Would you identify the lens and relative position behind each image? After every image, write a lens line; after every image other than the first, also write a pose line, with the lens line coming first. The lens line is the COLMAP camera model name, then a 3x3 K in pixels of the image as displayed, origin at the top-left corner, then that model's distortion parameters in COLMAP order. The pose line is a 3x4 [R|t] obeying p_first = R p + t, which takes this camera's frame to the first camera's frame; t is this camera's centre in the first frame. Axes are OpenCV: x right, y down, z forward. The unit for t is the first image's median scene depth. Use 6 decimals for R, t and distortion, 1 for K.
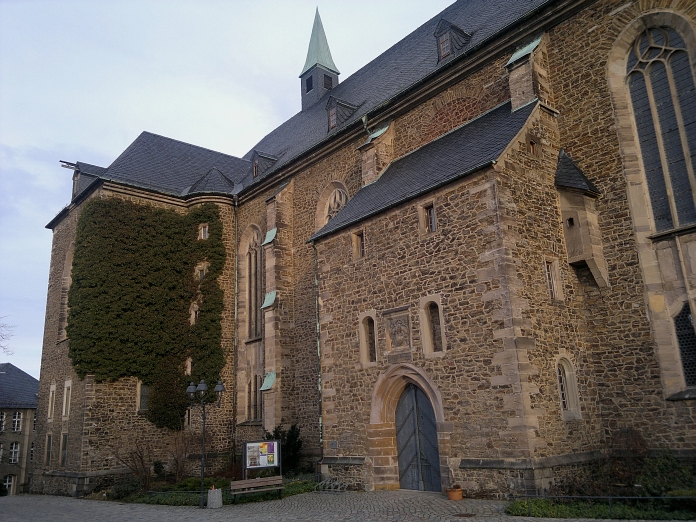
lens RADIAL K [[583.8, 0, 348.0], [0, 583.8, 261.0], [0, 0, 1]] dist [0.052067, -0.080525]
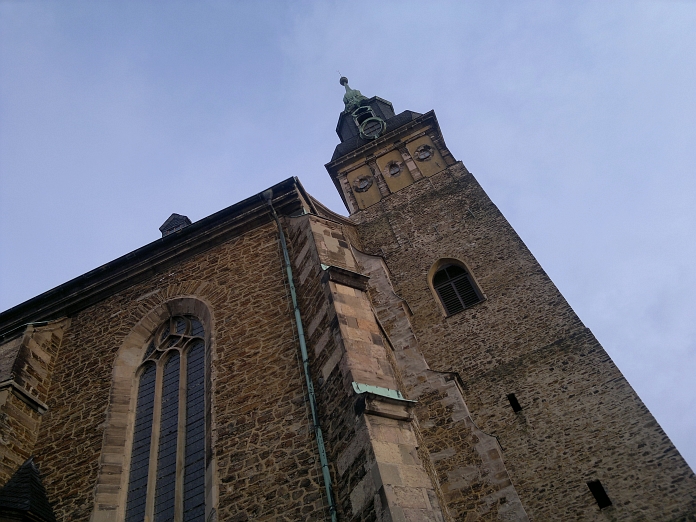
lens RADIAL K [[583.8, 0, 348.0], [0, 583.8, 261.0], [0, 0, 1]] dist [0.052067, -0.080525]
pose [[0.880197, 0.272749, 0.388409, 0.378487], [0.035407, 0.778360, -0.626819, 0.066763], [-0.473286, 0.565477, 0.675453, 0.278498]]
